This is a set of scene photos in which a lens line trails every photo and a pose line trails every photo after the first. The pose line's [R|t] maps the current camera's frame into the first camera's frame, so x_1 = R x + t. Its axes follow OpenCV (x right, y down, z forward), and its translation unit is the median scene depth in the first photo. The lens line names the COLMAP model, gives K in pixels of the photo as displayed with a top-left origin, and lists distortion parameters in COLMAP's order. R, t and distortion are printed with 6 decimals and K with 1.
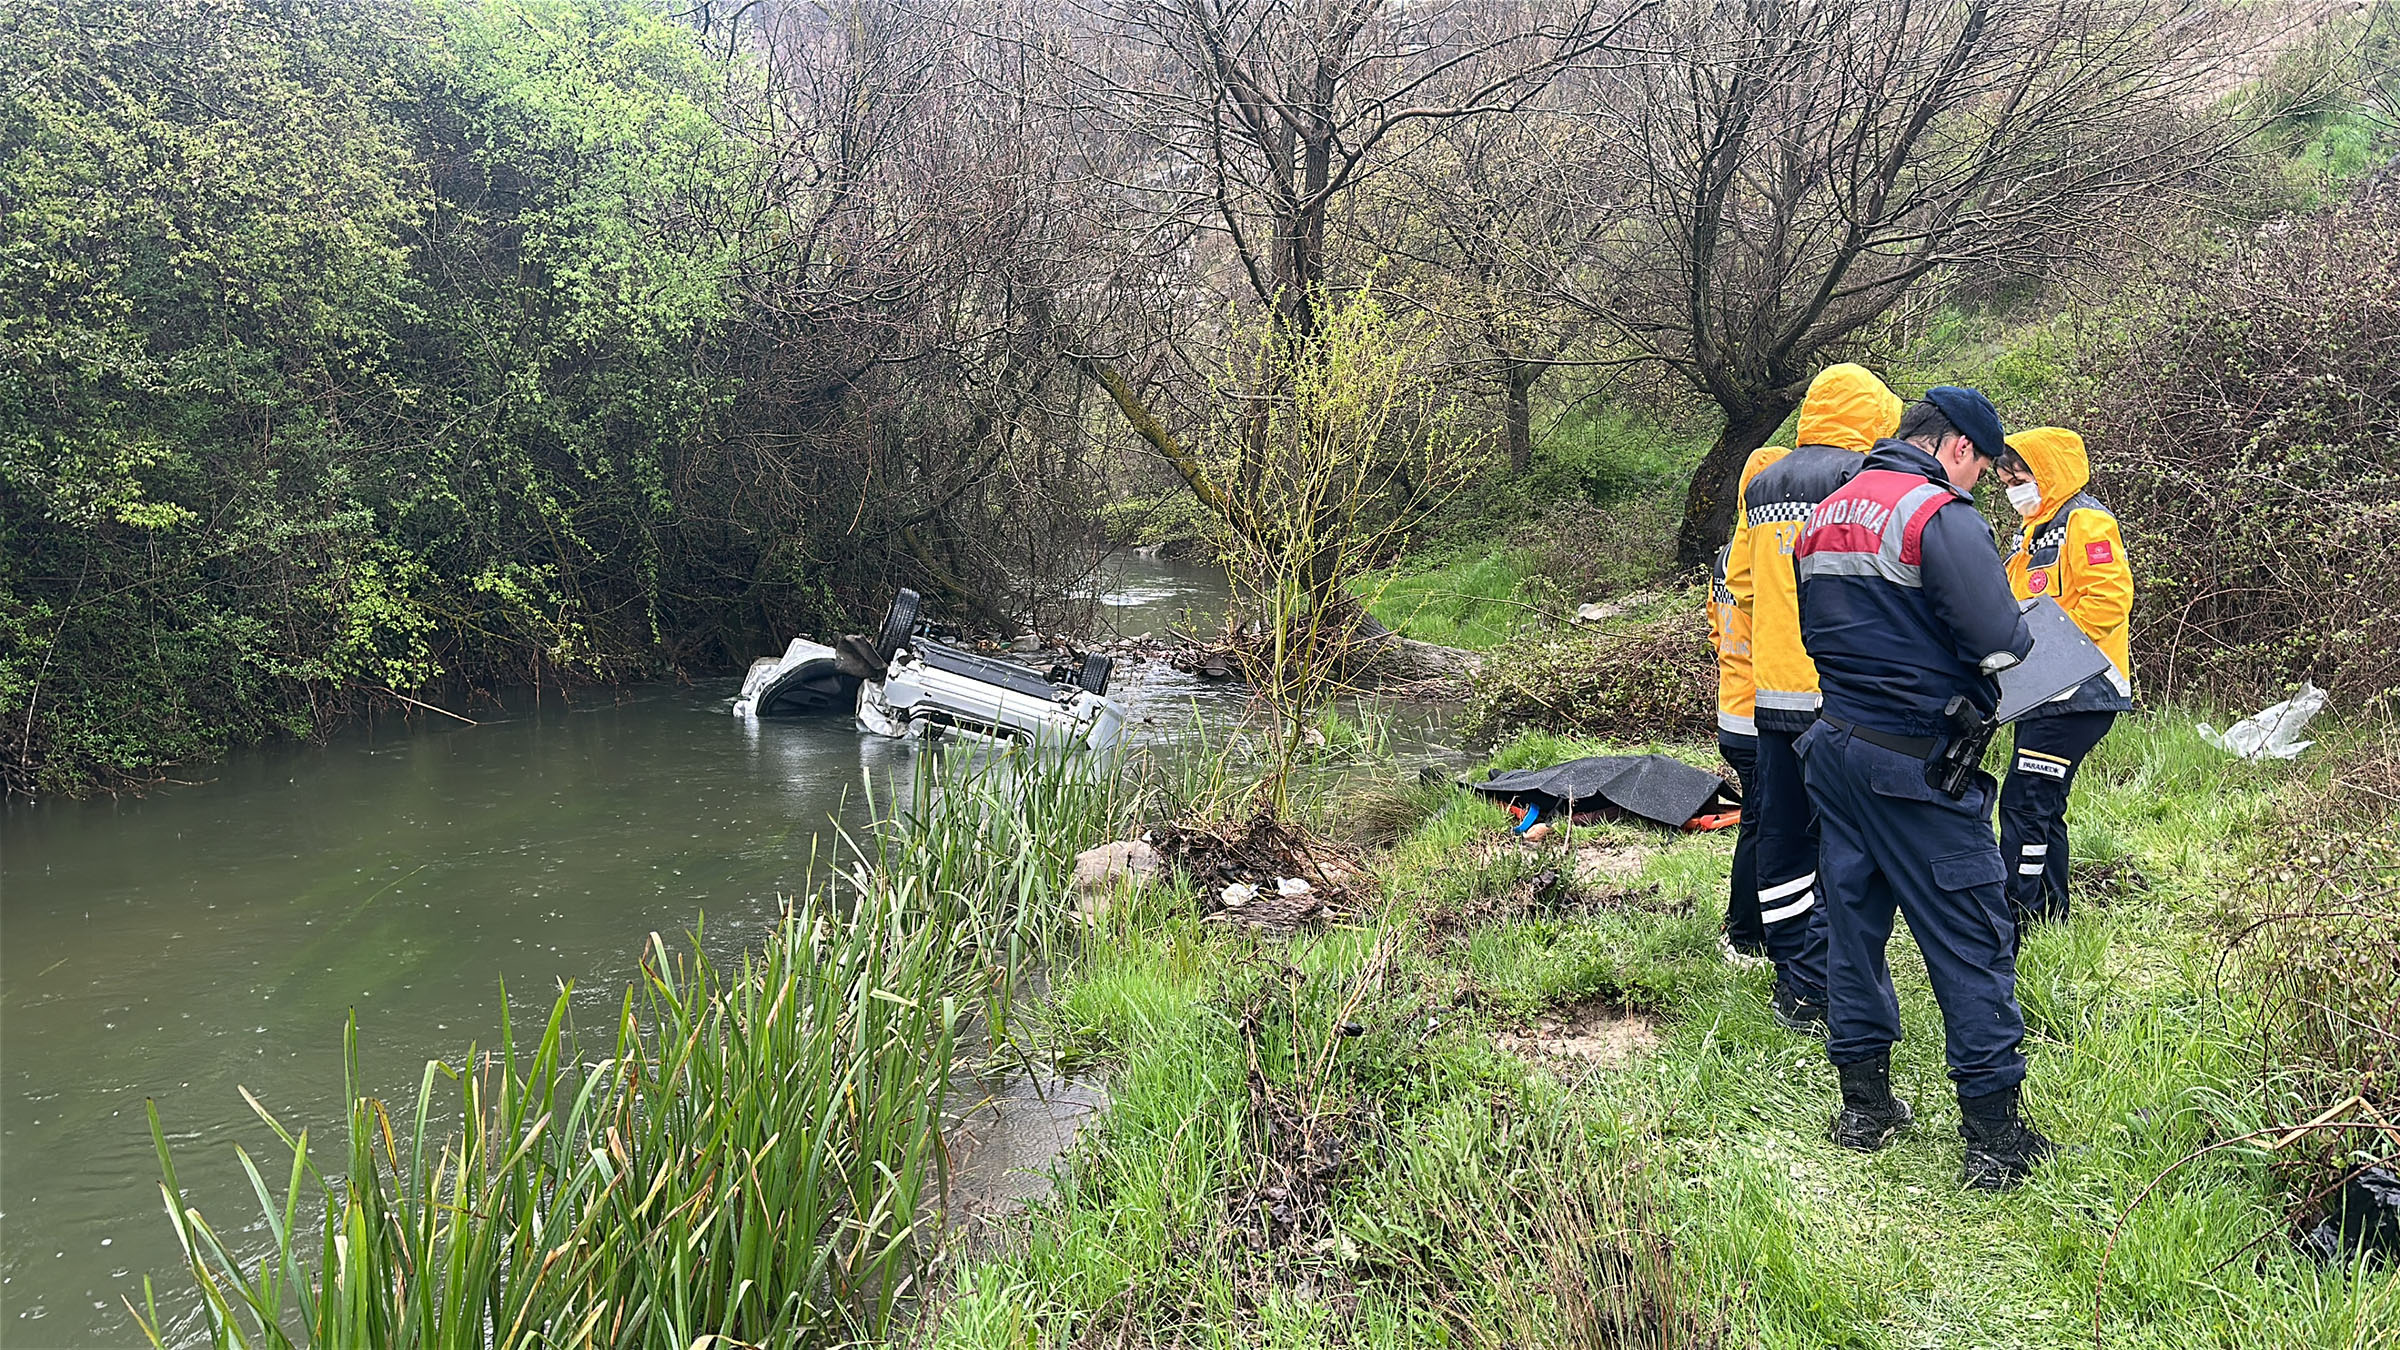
lens RADIAL K [[2159.2, 0, 1226.9], [0, 2159.2, 778.5], [0, 0, 1]] dist [0.072550, -0.019071]
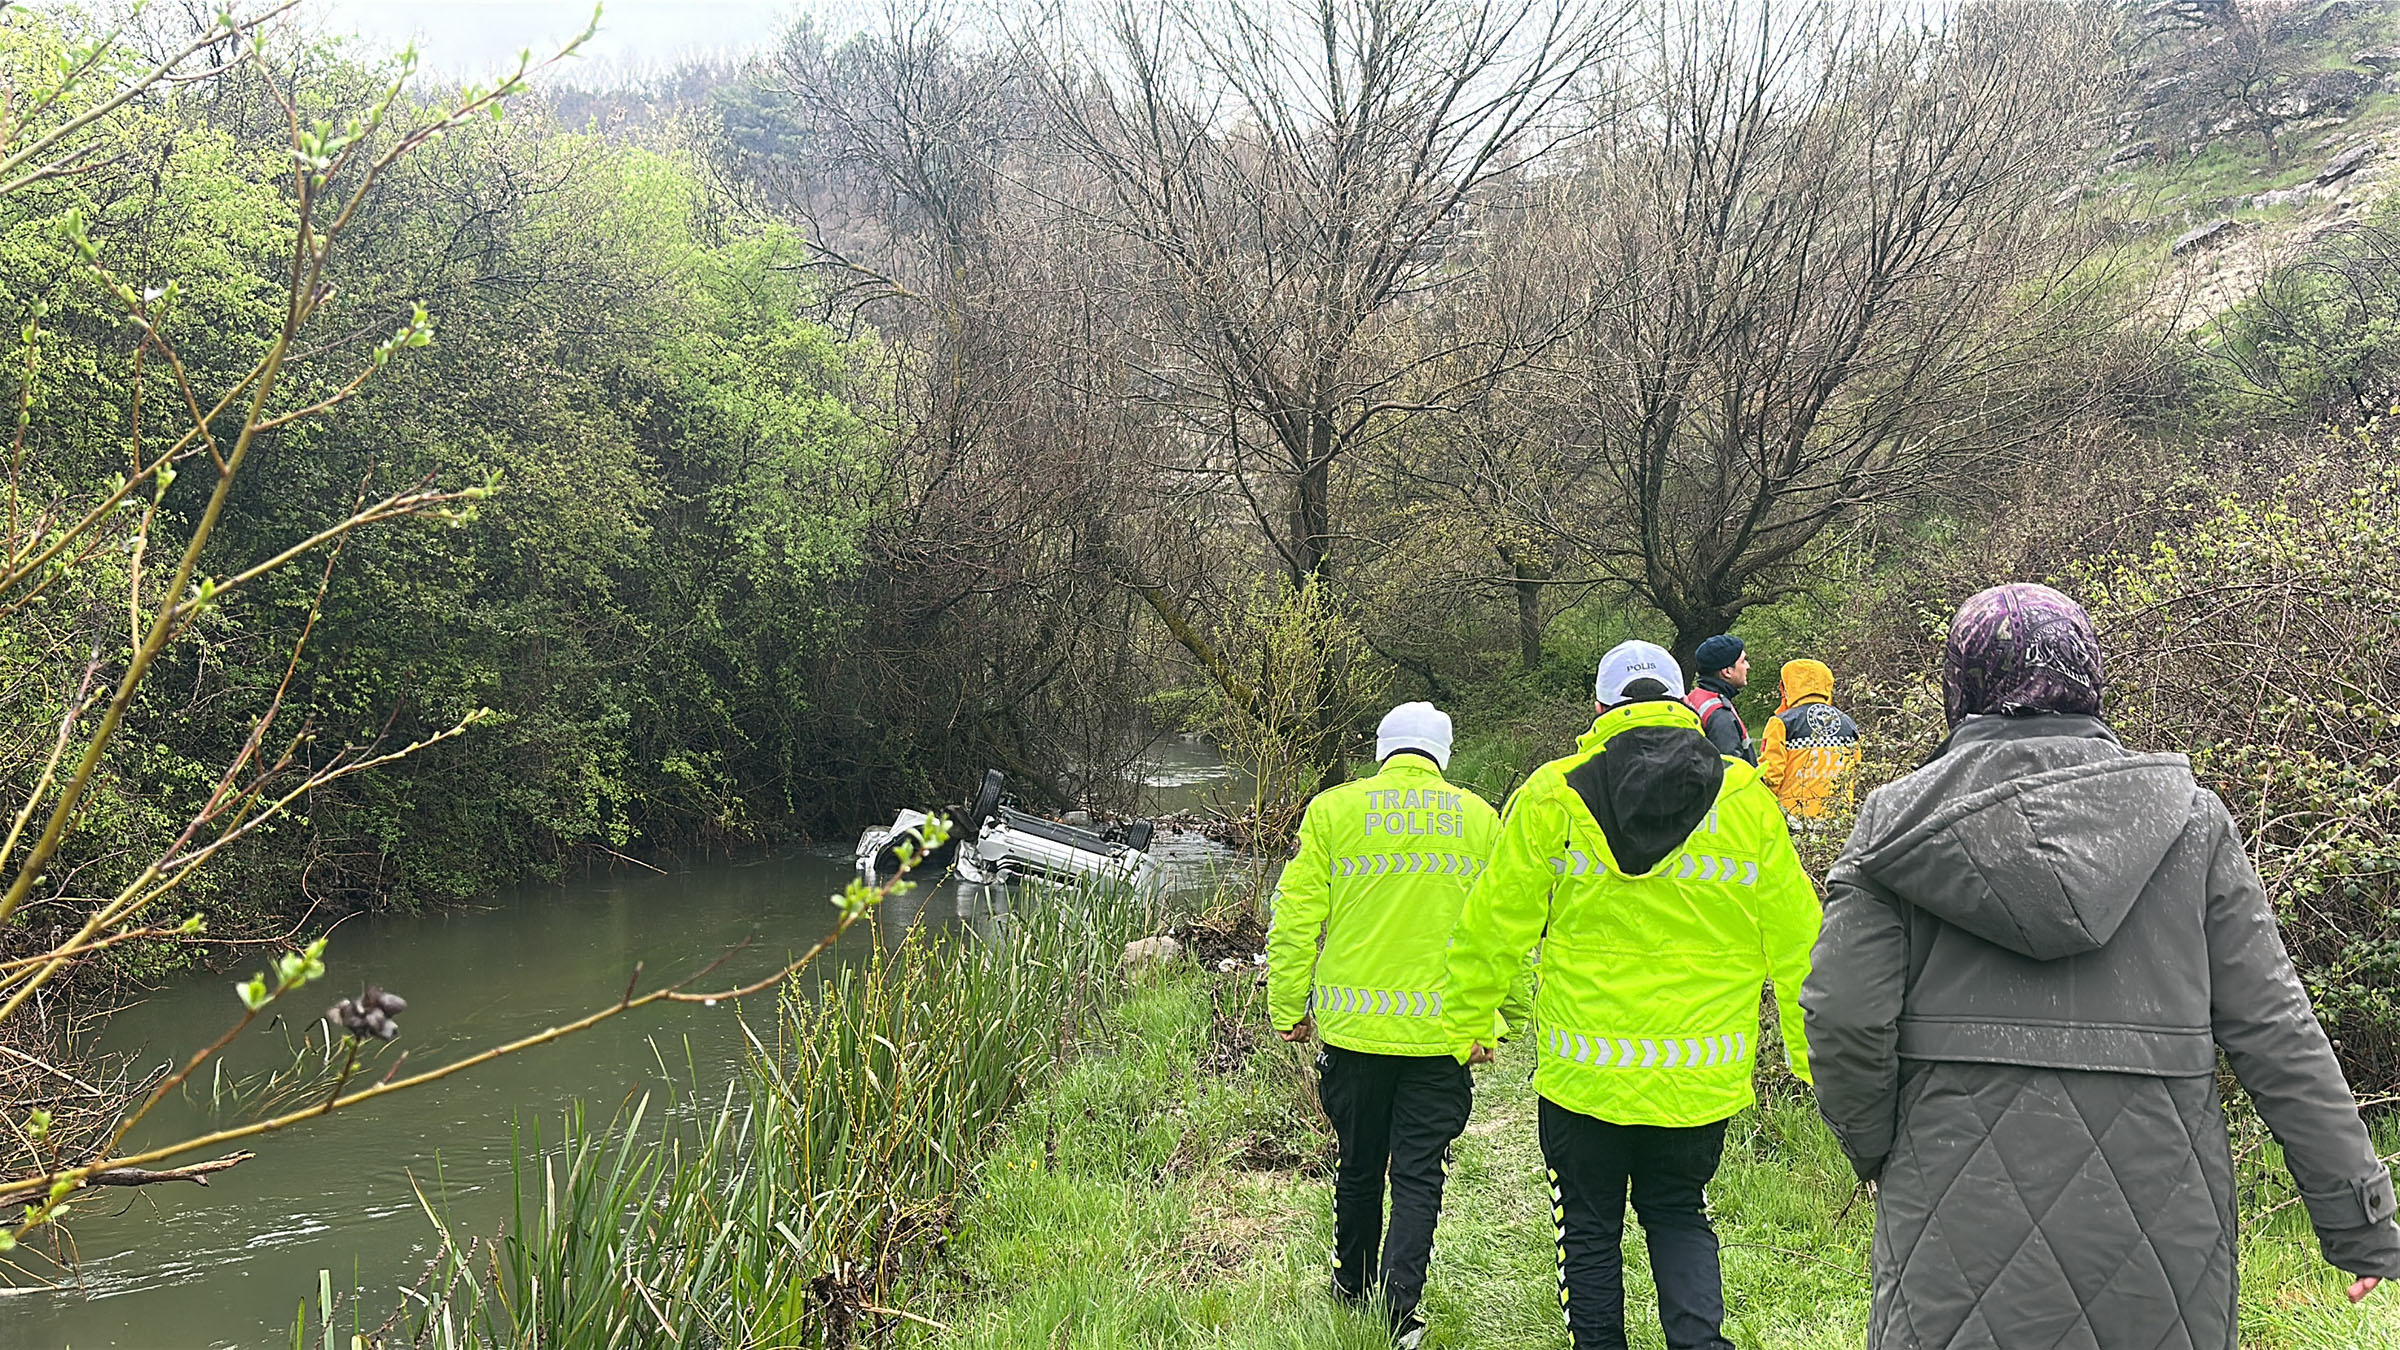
lens RADIAL K [[2410.5, 0, 1201.7], [0, 2410.5, 676.0], [0, 0, 1]] dist [0.002633, 0.000000]
pose [[0.999334, 0.002567, -0.036409, 0.026492], [-0.007228, 0.991687, -0.128470, 0.038751], [0.035777, 0.128647, 0.991045, -0.408707]]
